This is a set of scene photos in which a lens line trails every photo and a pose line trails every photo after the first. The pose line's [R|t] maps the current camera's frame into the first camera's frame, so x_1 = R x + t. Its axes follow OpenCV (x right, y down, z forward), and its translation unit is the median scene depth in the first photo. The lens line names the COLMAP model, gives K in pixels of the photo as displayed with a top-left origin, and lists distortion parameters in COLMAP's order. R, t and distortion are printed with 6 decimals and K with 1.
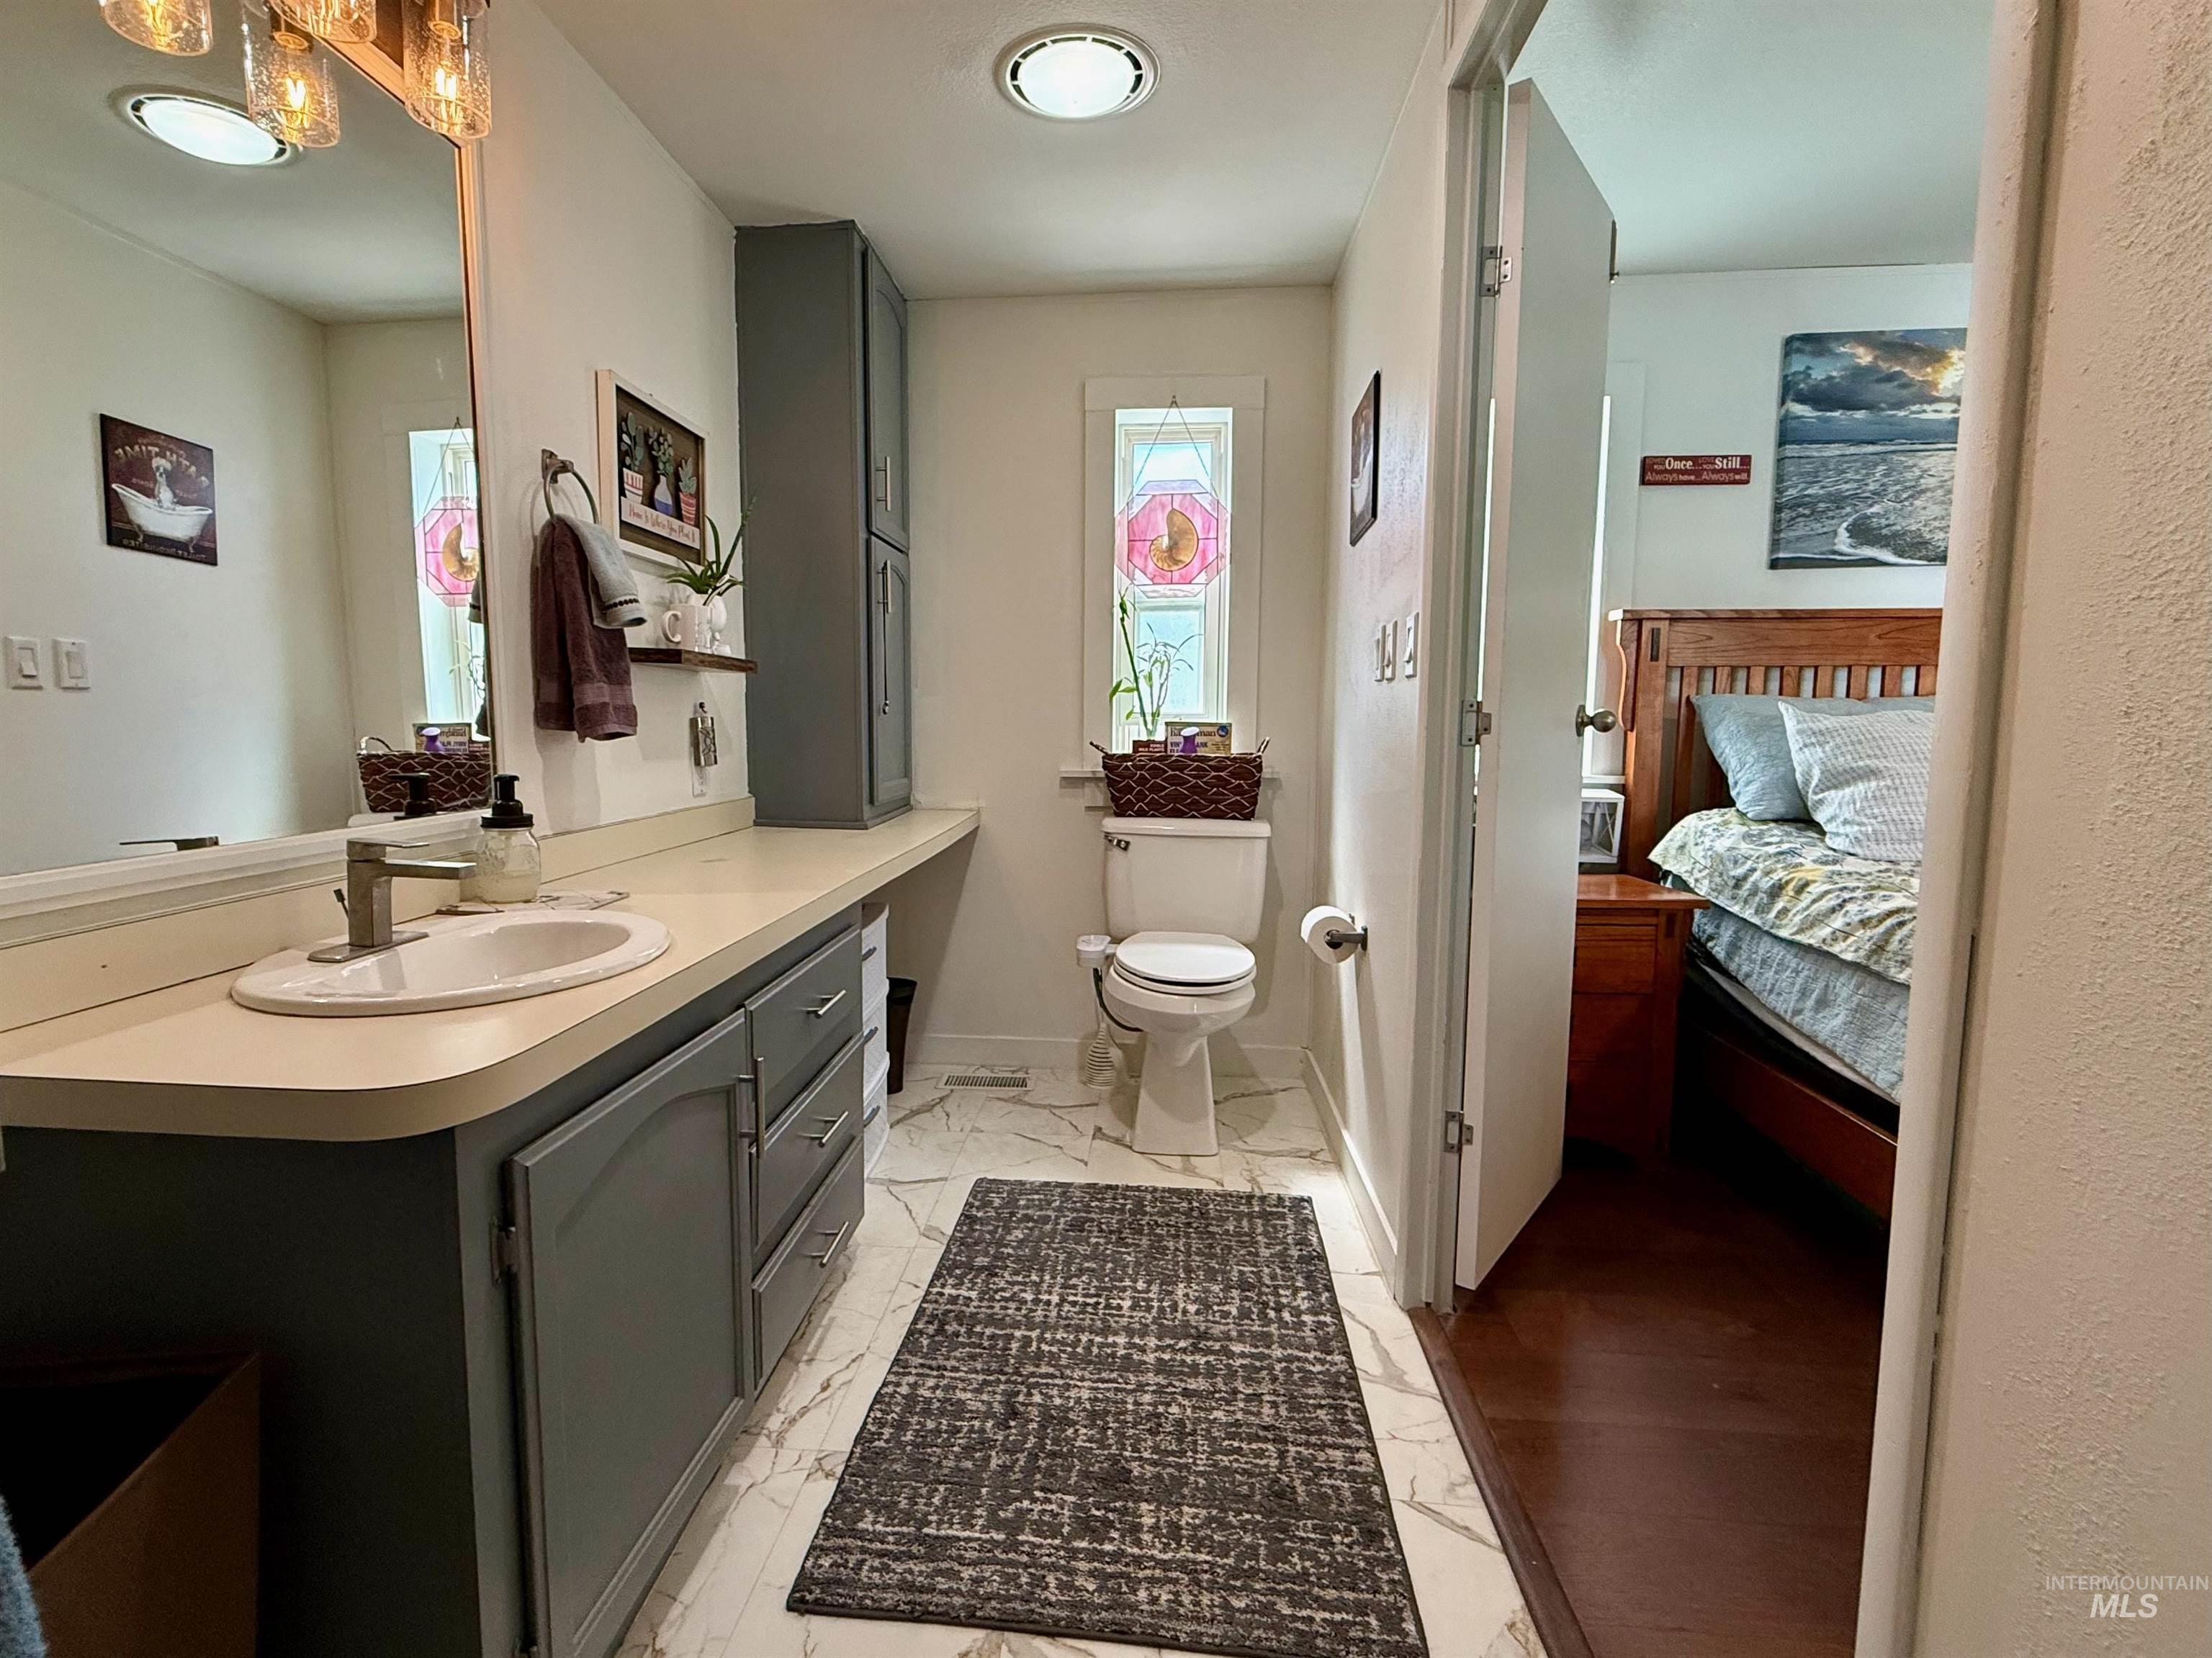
lens RADIAL K [[1059.7, 0, 1052.5], [0, 1059.7, 834.6], [0, 0, 1]] dist [-0.000252, -0.001405]
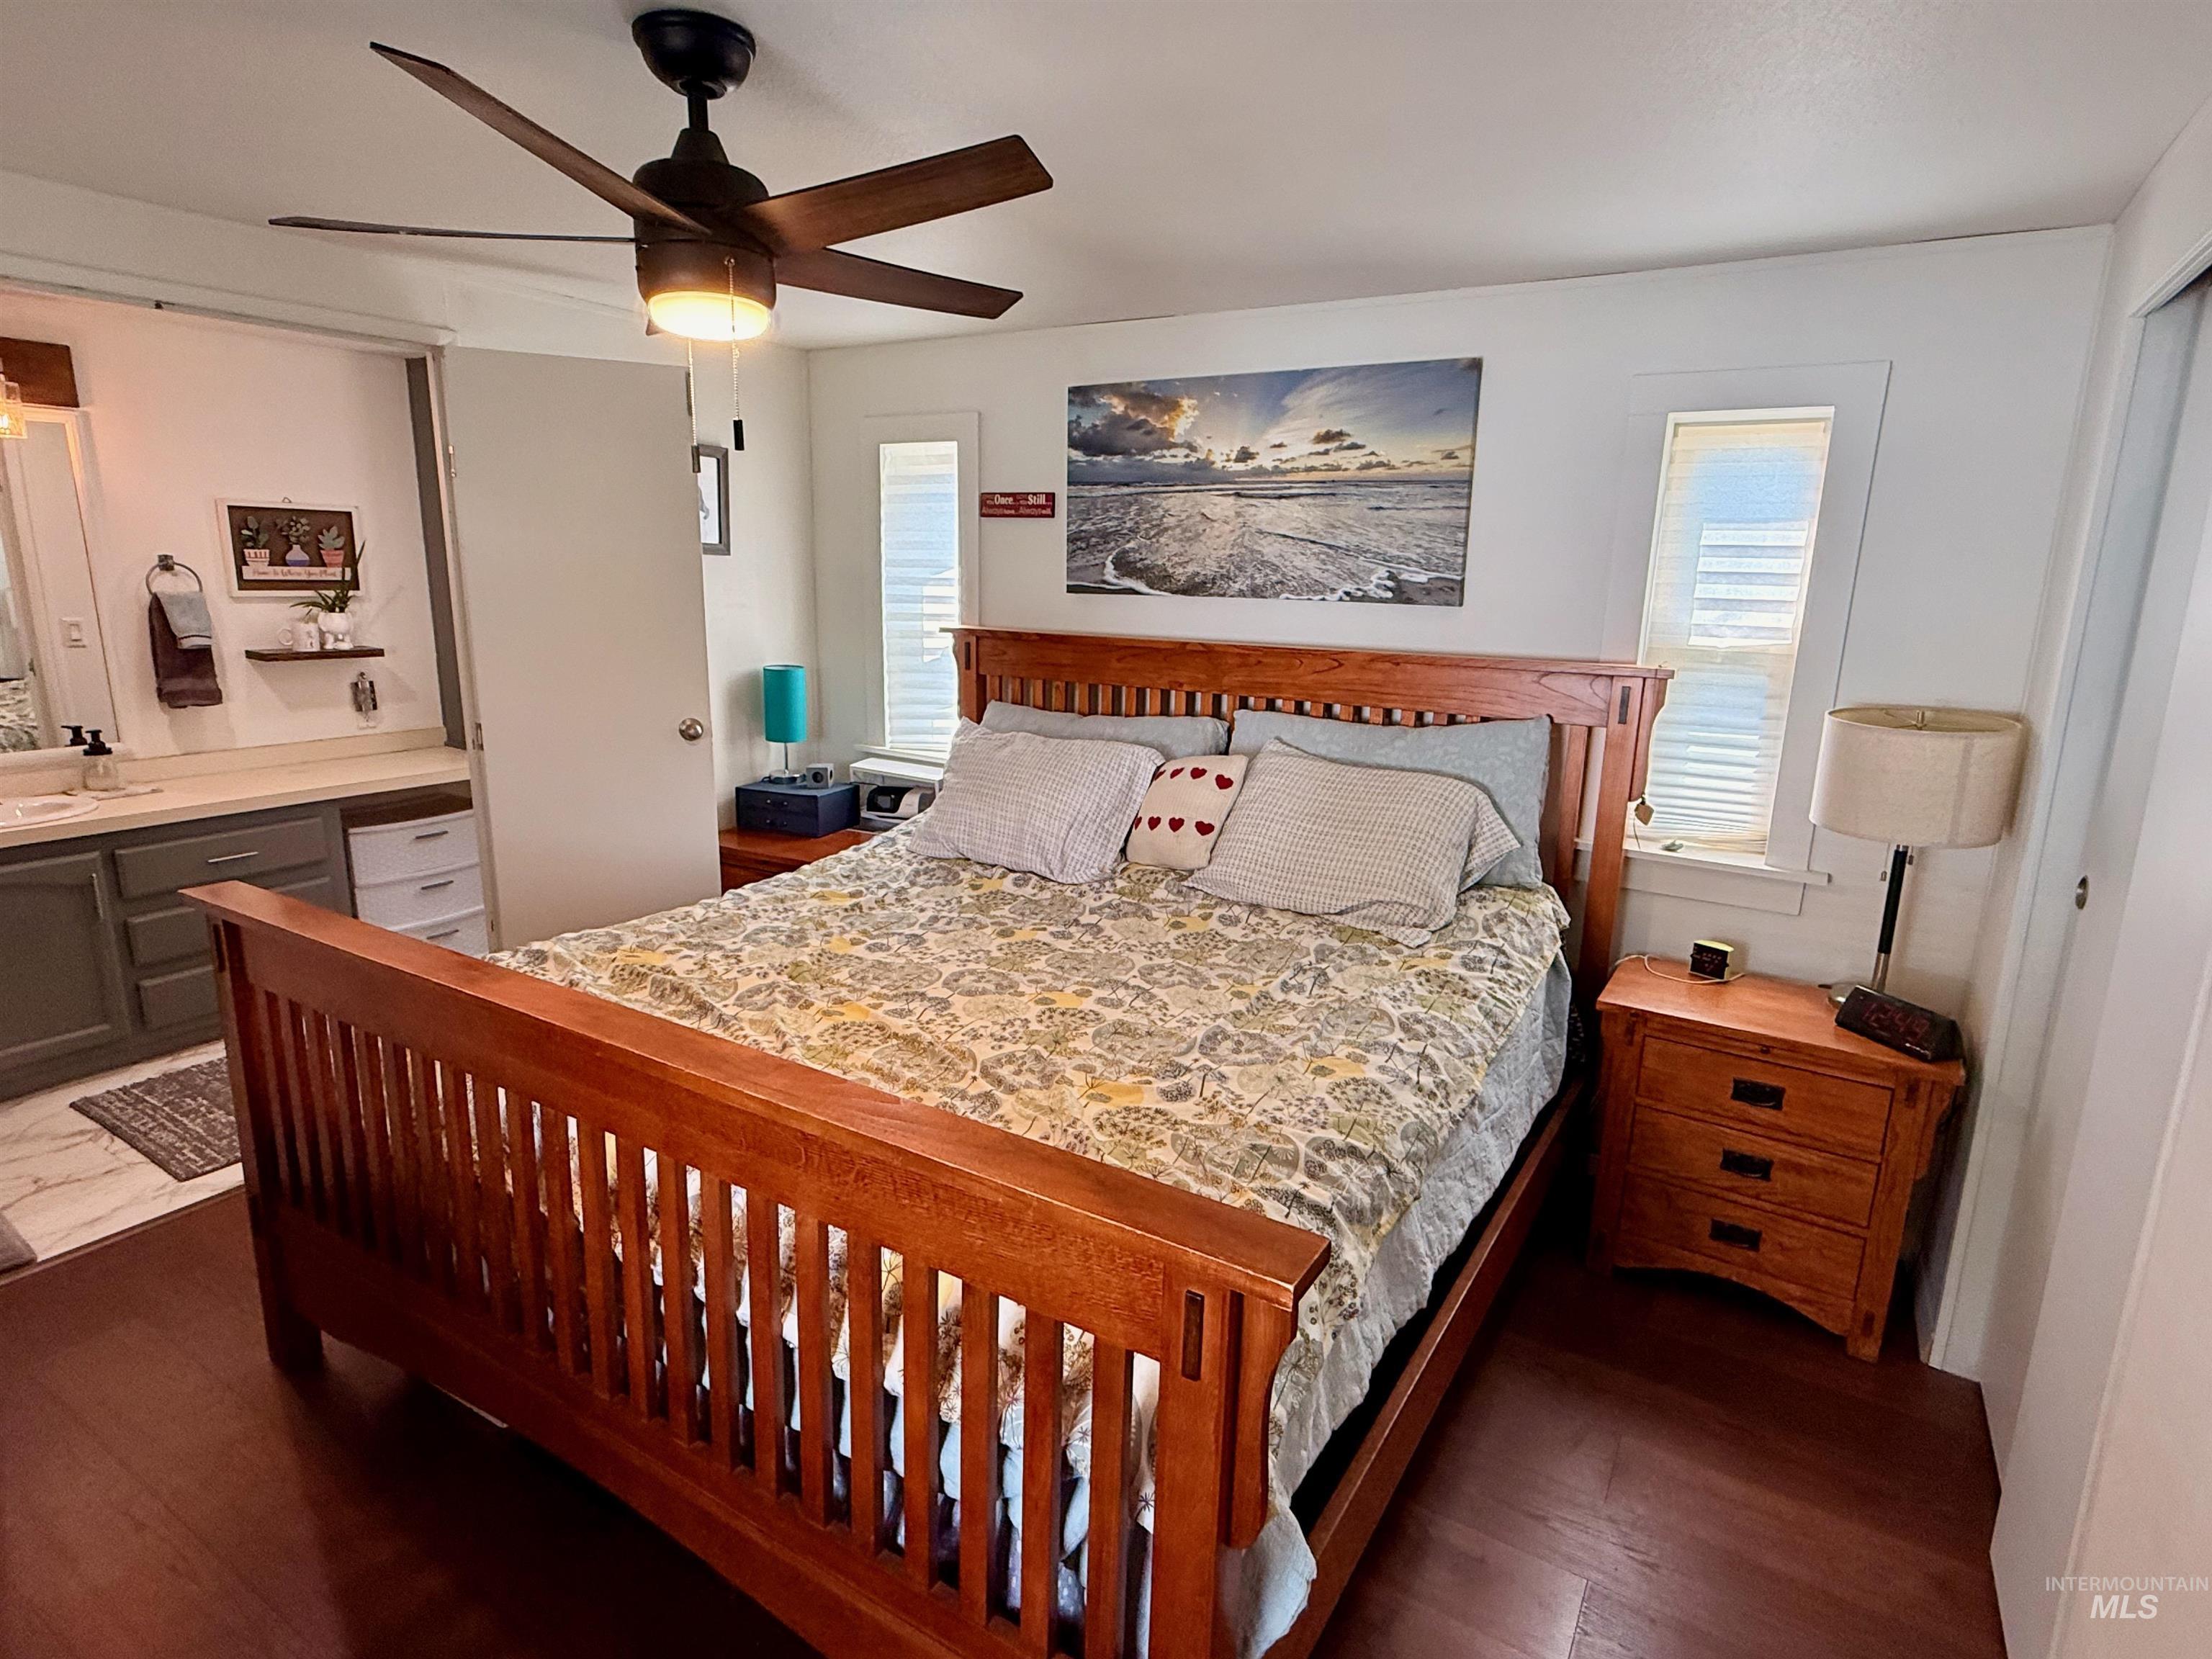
lens RADIAL K [[1165.3, 0, 1110.2], [0, 1165.3, 830.6], [0, 0, 1]] dist [0.003316, -0.001010]
pose [[0.903120, 0.113512, -0.414113, 1.513724], [-0.067508, 0.989967, 0.124133, -0.186113], [0.424048, -0.084151, 0.901721, -0.167156]]
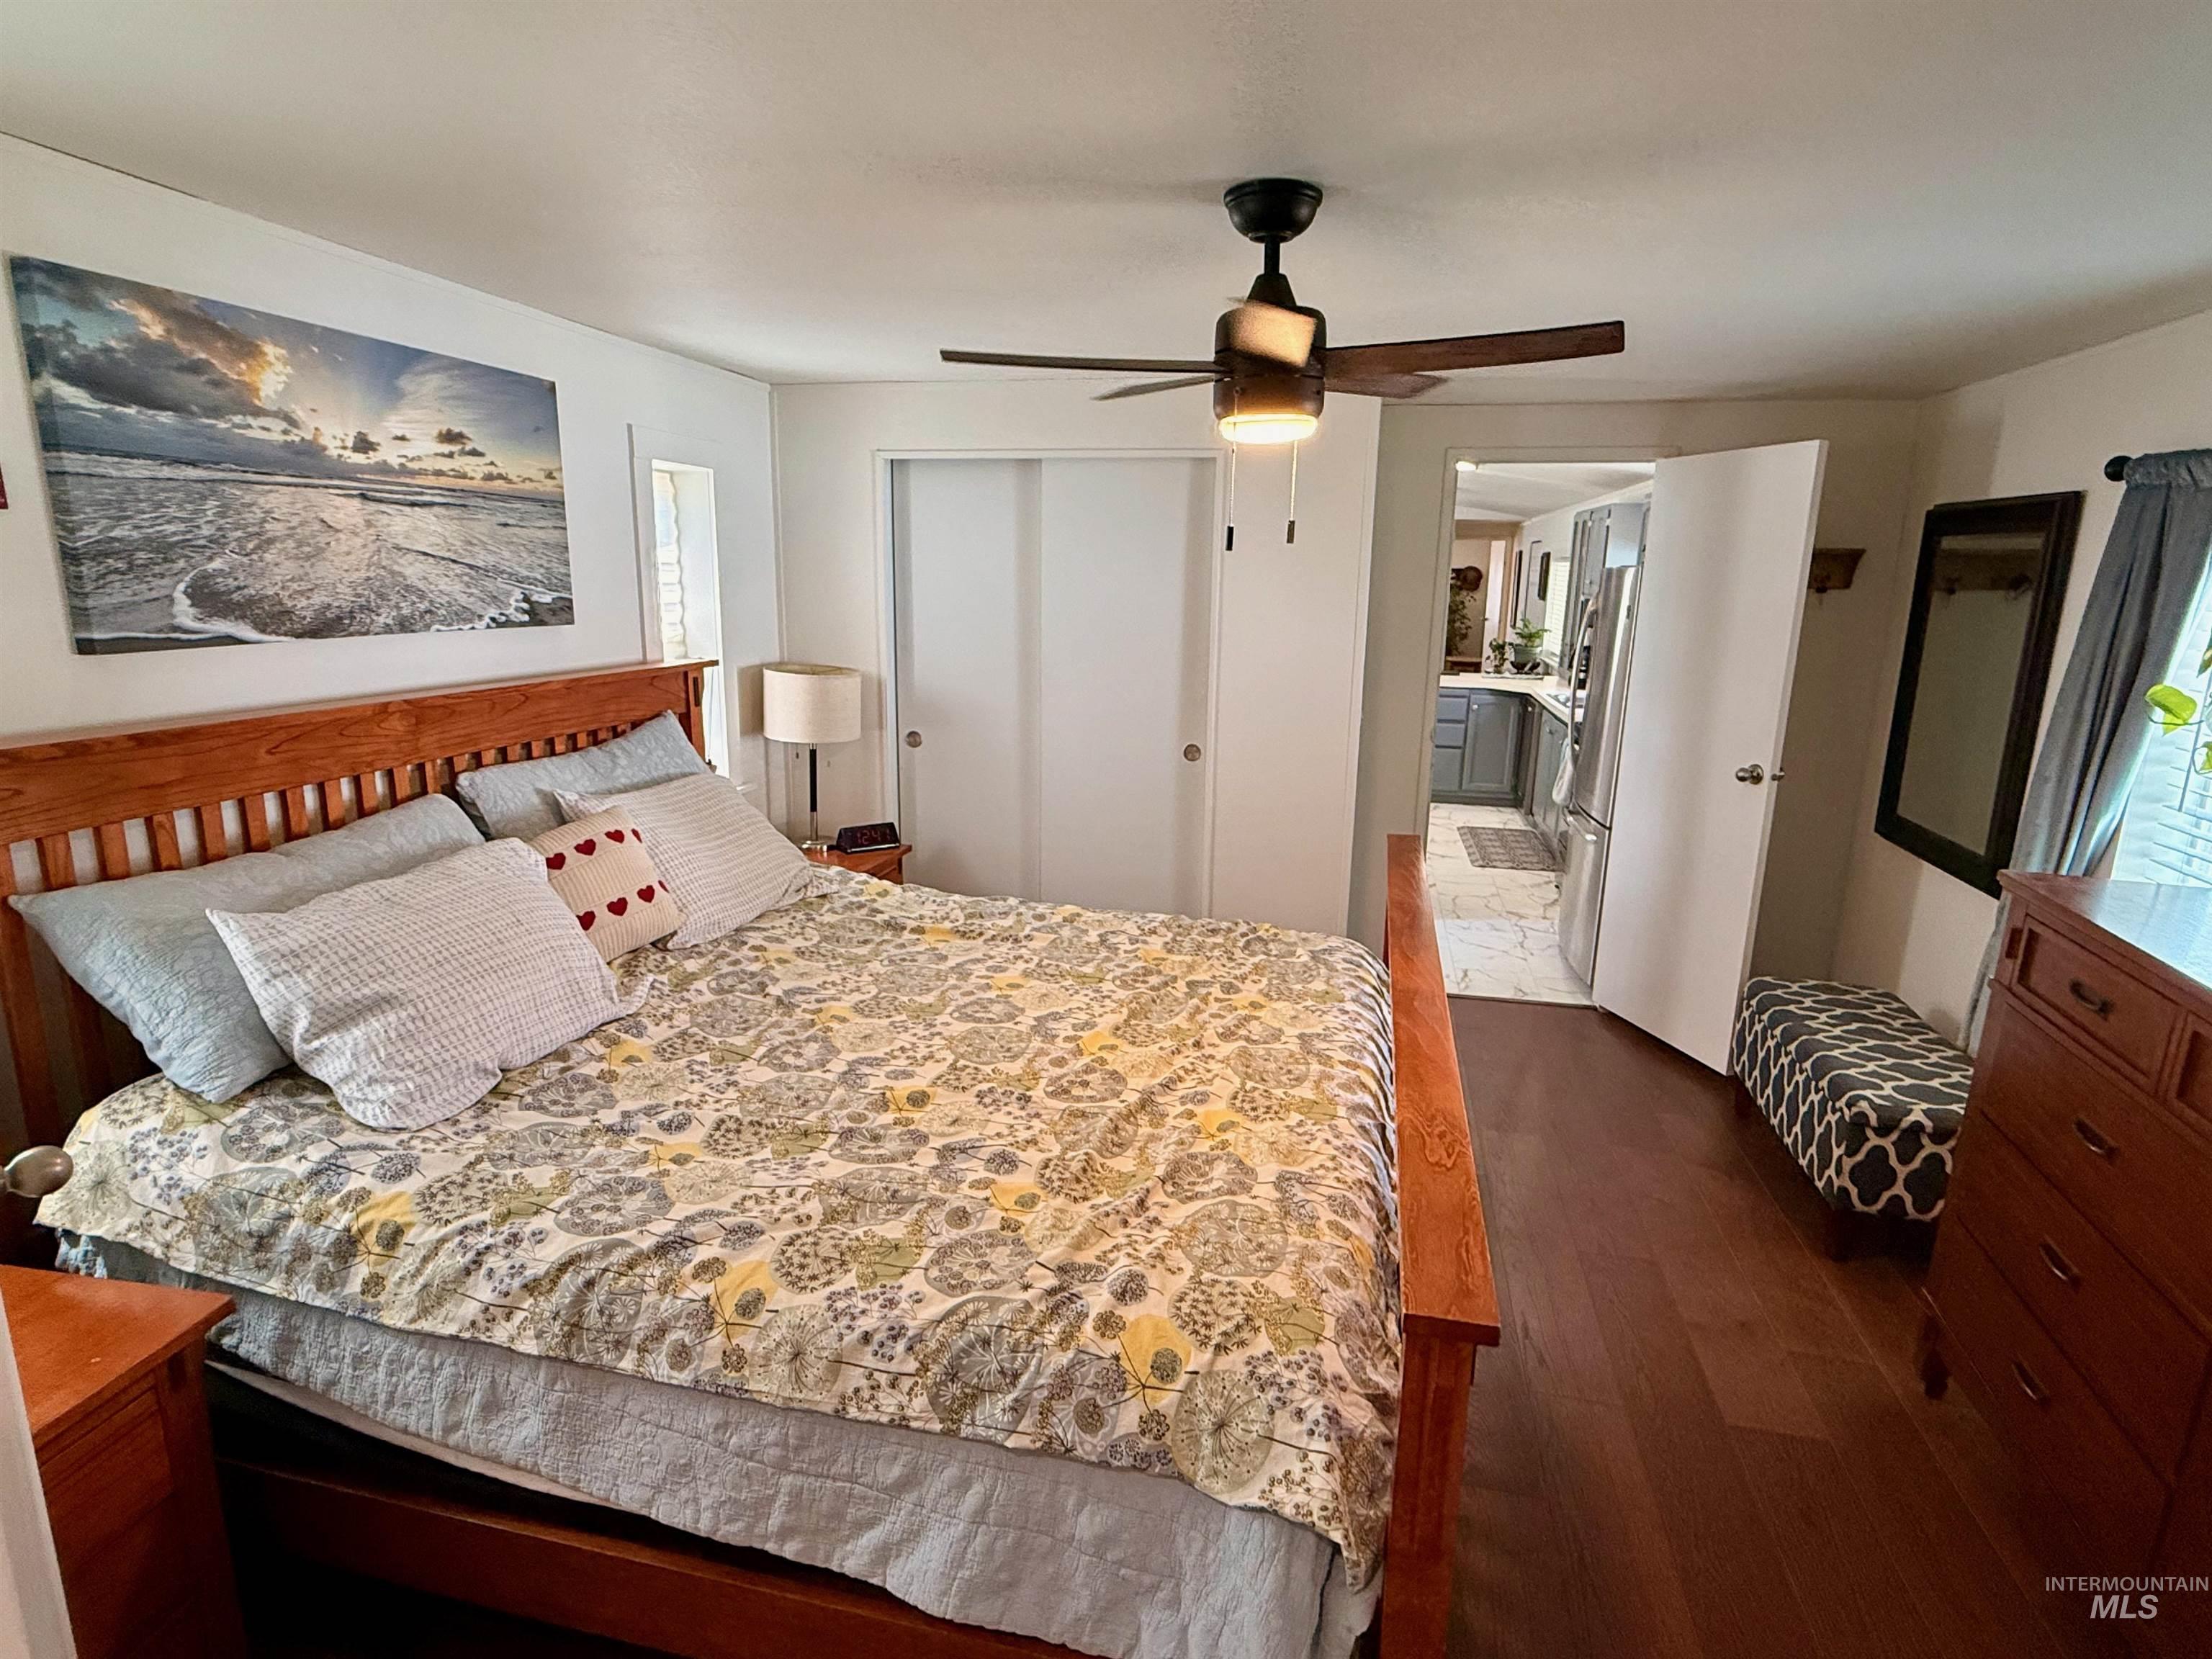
lens RADIAL K [[1165.3, 0, 1105.5], [0, 1165.3, 832.1], [0, 0, 1]] dist [0.003316, -0.001010]
pose [[0.113143, -0.215991, 0.969818, 0.091231], [0.084497, 0.974641, 0.207207, -0.287481], [-0.989979, 0.058502, 0.128525, 0.407559]]
